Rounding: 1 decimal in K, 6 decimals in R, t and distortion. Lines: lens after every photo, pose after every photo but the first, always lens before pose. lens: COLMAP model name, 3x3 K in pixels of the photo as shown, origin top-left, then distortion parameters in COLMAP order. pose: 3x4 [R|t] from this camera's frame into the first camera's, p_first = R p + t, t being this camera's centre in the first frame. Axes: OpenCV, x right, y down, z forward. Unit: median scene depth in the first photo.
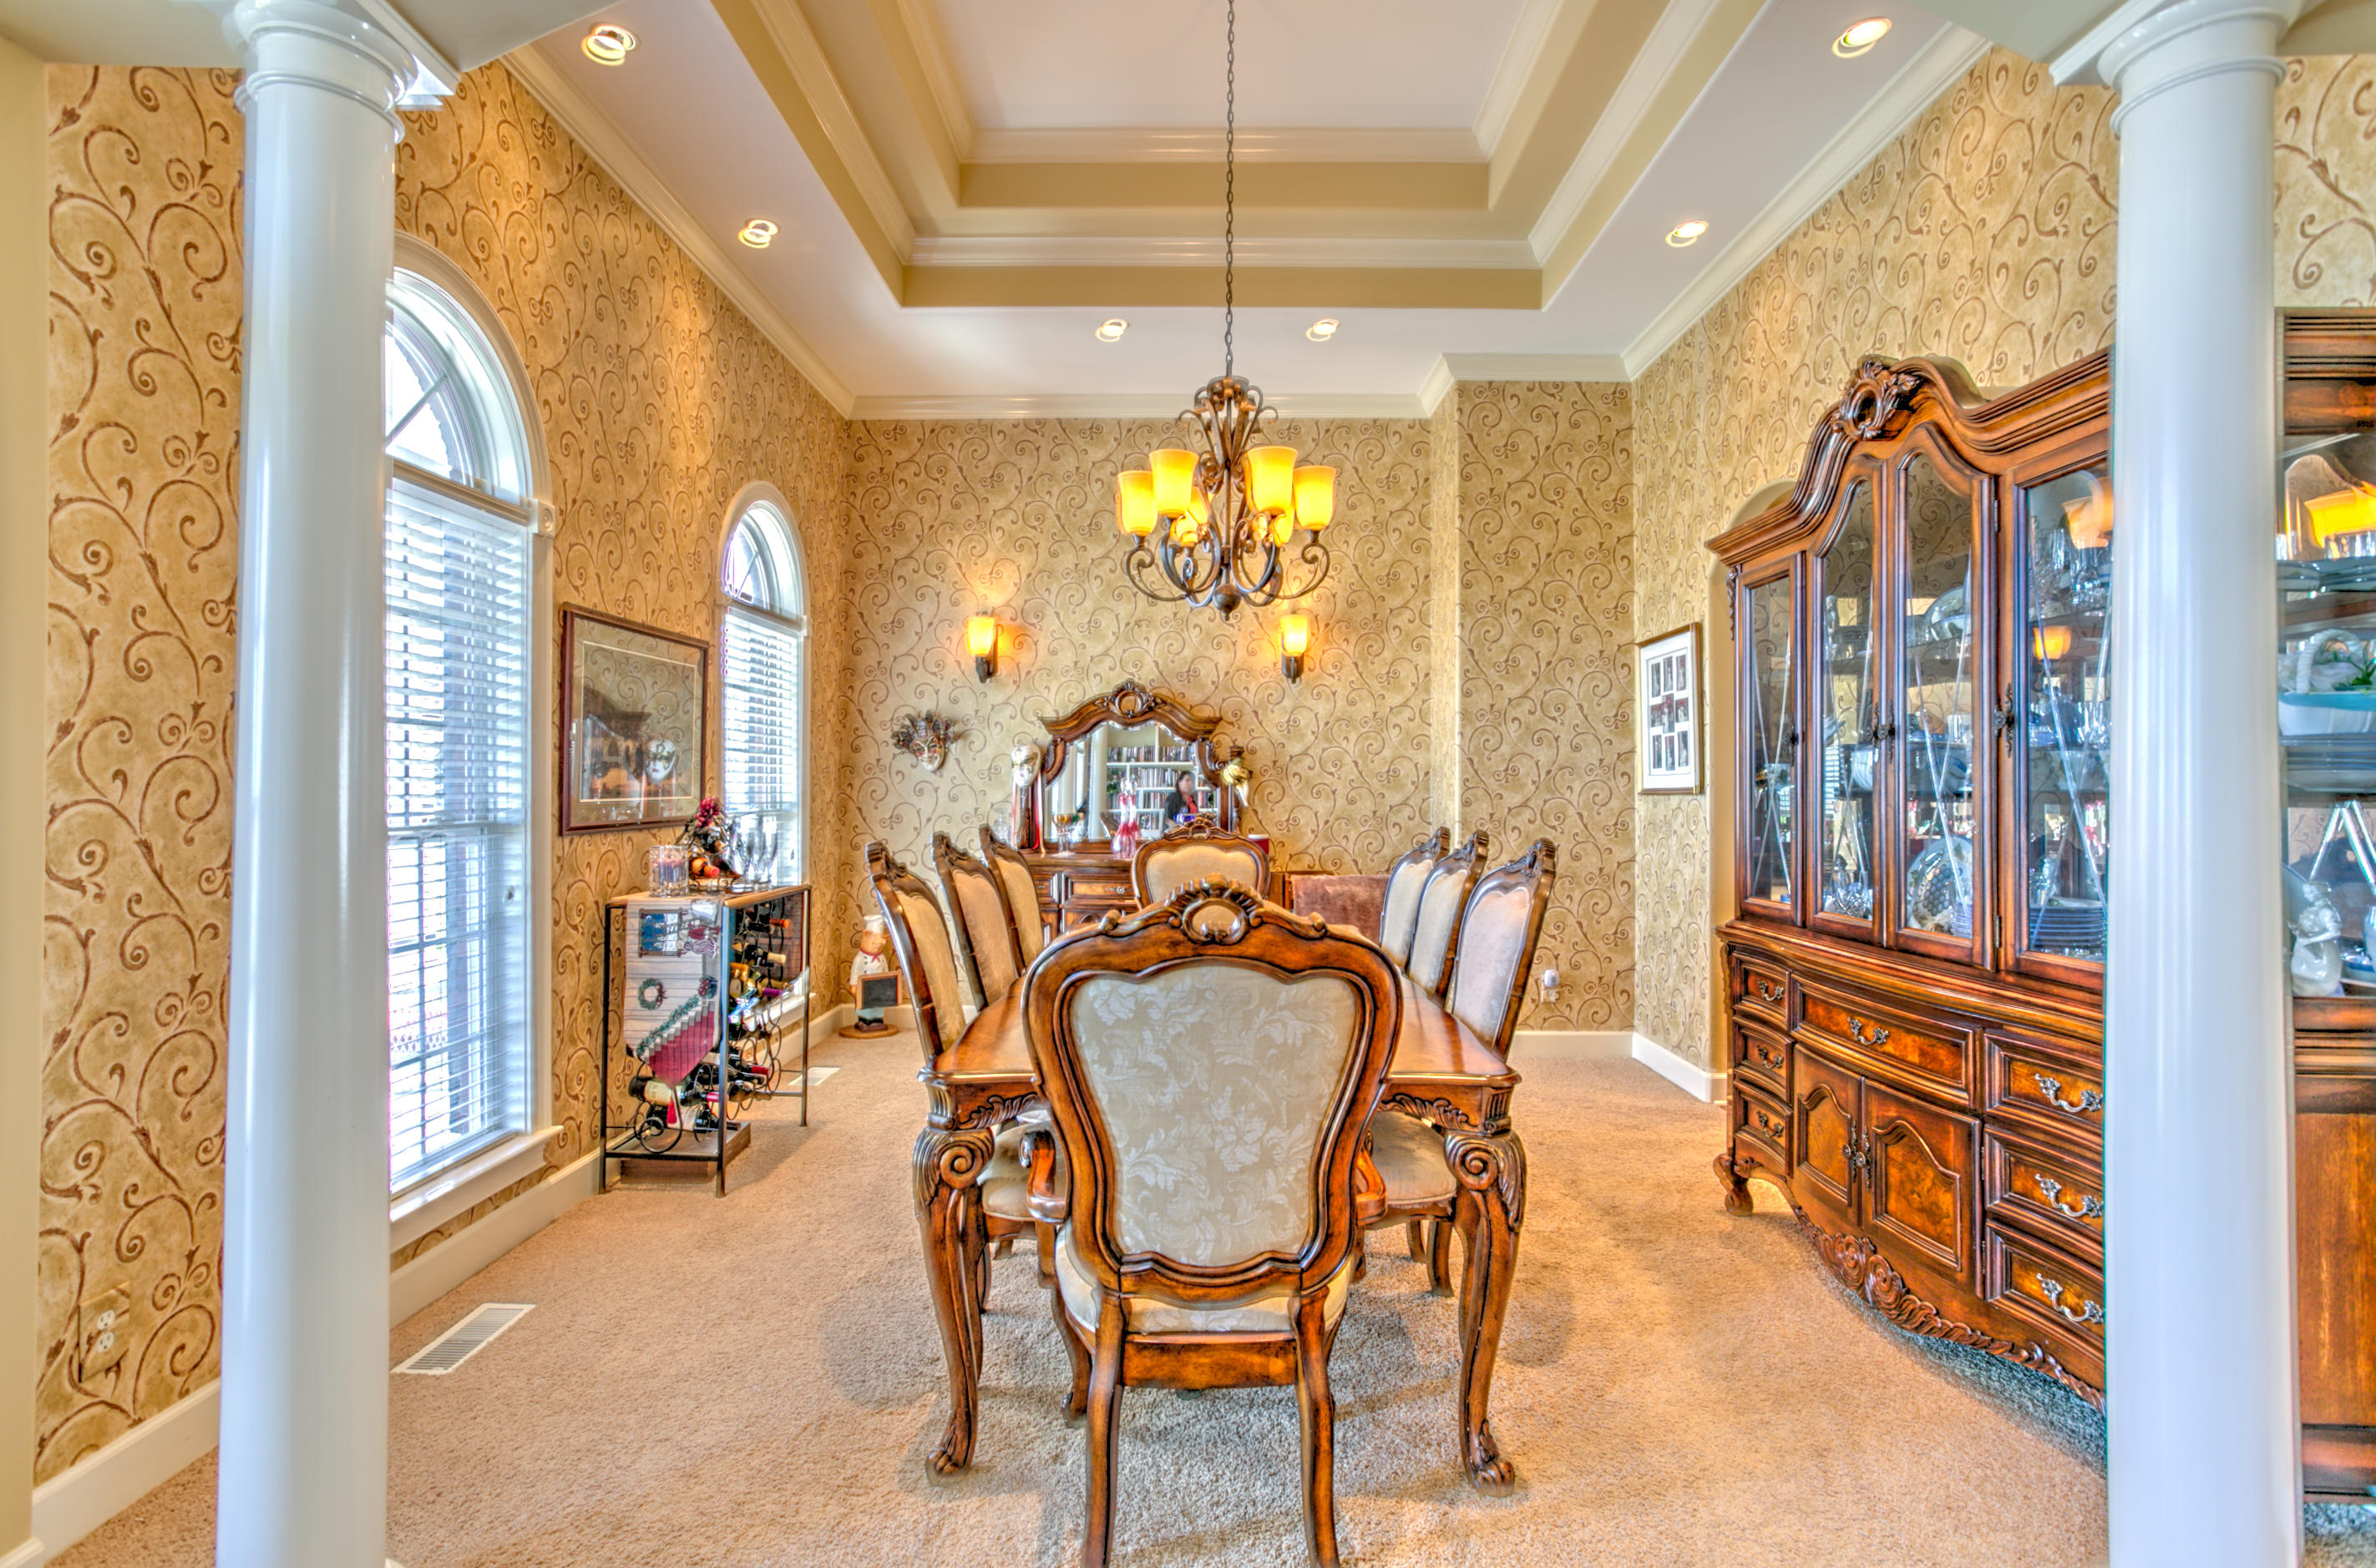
lens RADIAL K [[1146.3, 0, 1179.0], [0, 1146.3, 786.9], [0, 0, 1]] dist [-0.015169, 0.003442]
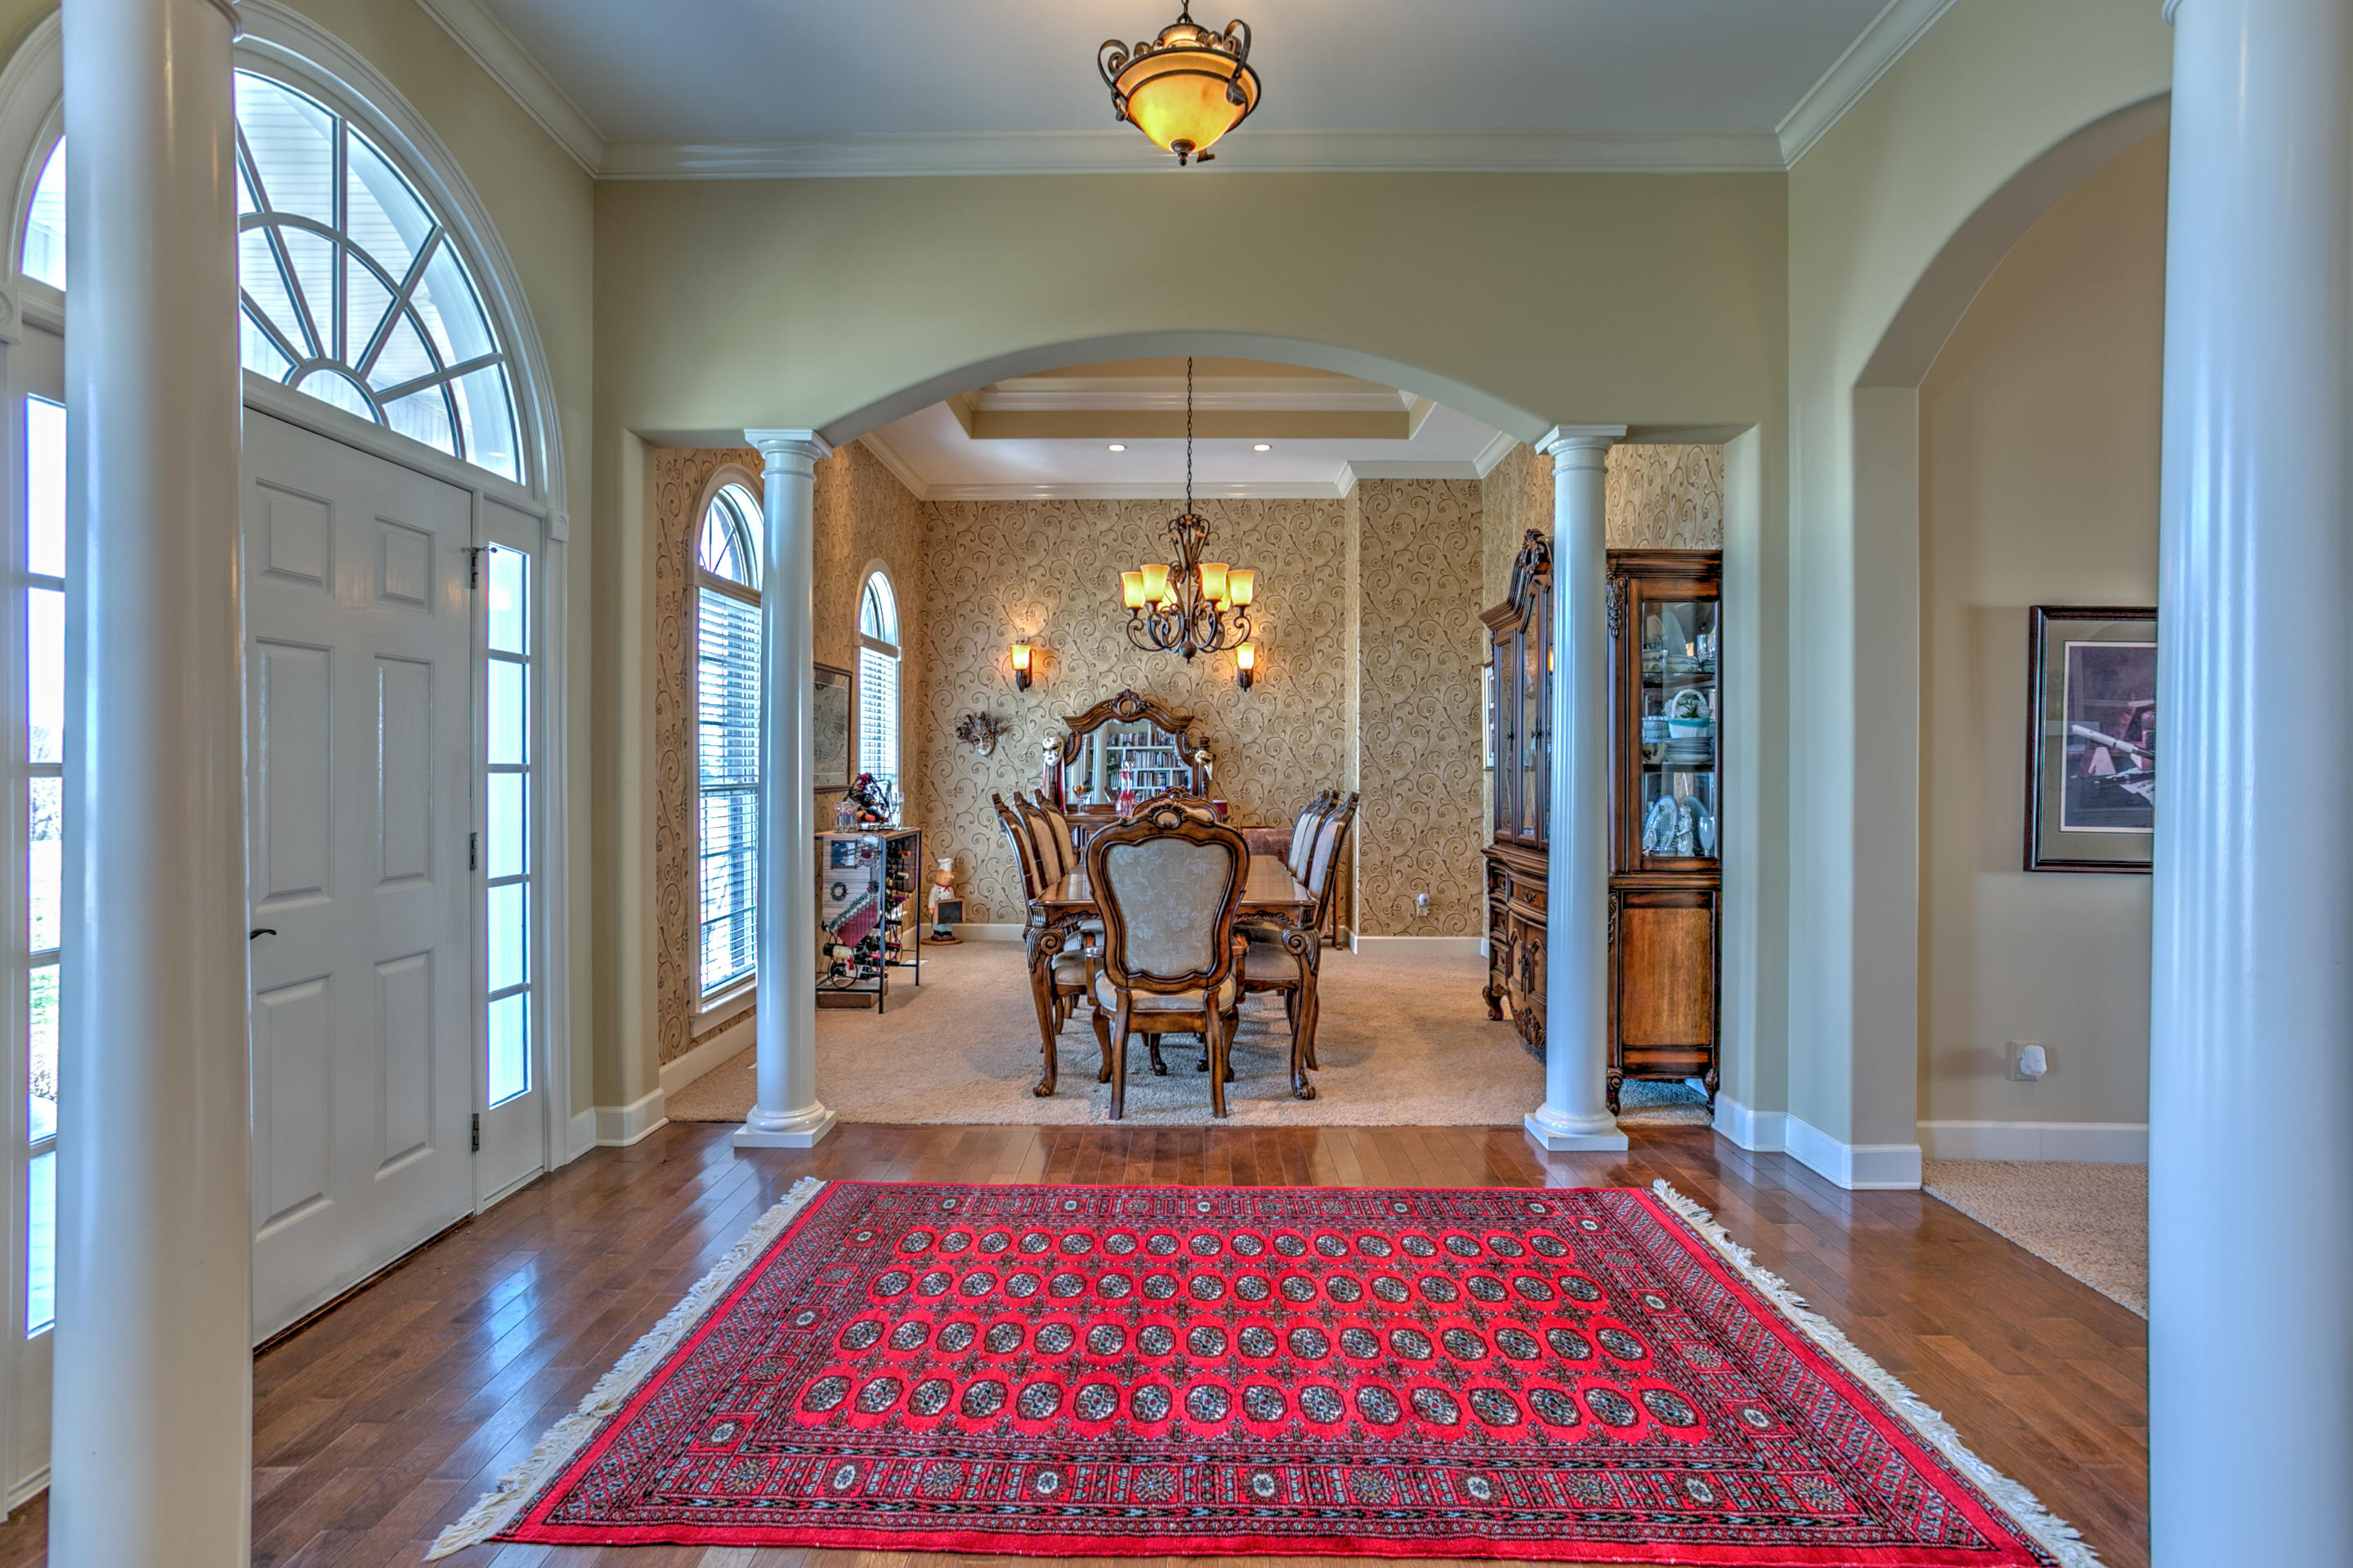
lens RADIAL K [[1135.2, 0, 1188.1], [0, 1135.2, 777.9], [0, 0, 1]] dist [-0.015169, 0.003442]
pose [[0.999907, -0.002101, 0.013497, 0.014060], [0.001990, 0.999964, 0.008299, 0.003418], [-0.013514, -0.008272, 0.999874, -0.447794]]
